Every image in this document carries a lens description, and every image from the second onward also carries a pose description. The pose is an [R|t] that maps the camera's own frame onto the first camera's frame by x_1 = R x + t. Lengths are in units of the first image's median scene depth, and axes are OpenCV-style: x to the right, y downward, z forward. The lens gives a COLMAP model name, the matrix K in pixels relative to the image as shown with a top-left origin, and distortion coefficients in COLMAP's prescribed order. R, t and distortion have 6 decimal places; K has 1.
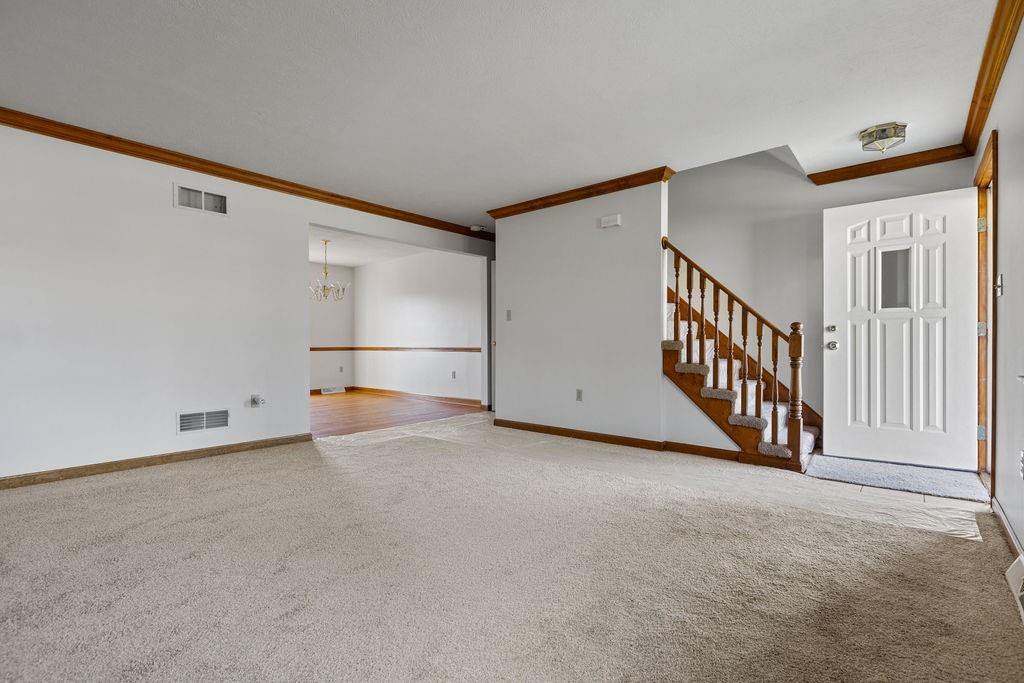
lens RADIAL K [[464.8, 0, 512.0], [0, 464.8, 344.7], [0, 0, 1]] dist [-0.000255, 0.000022]
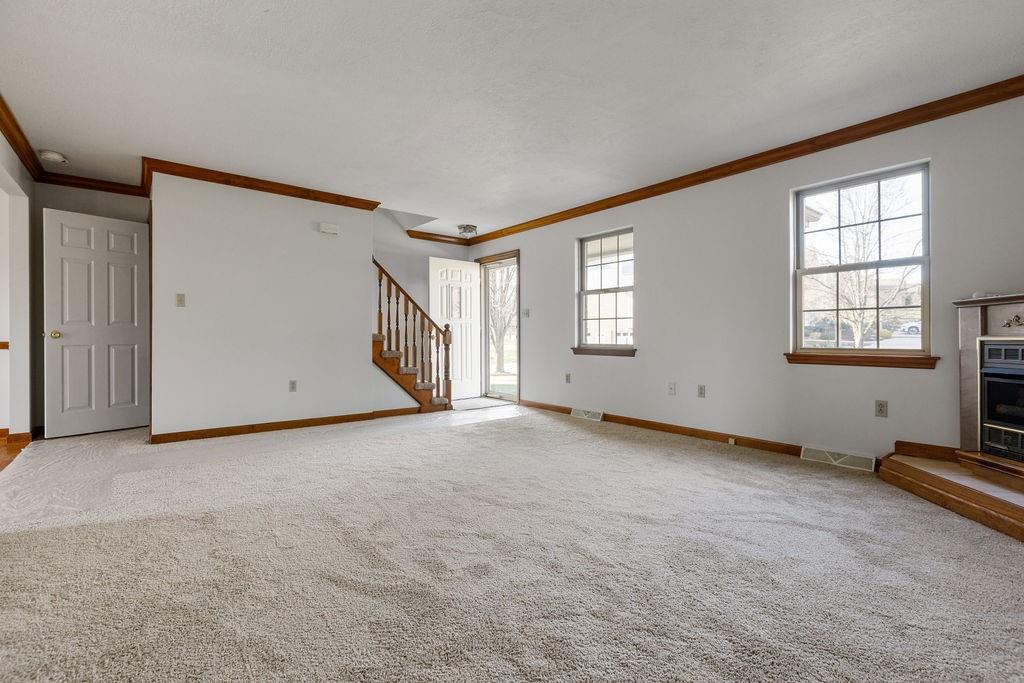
lens RADIAL K [[464.8, 0, 512.1], [0, 464.8, 335.7], [0, 0, 1]] dist [-0.000255, 0.000022]
pose [[0.185911, 0.000131, 0.982567, -0.914147], [-0.003563, 0.999994, 0.000541, -0.007080], [-0.982560, -0.003602, 0.185910, 0.389511]]
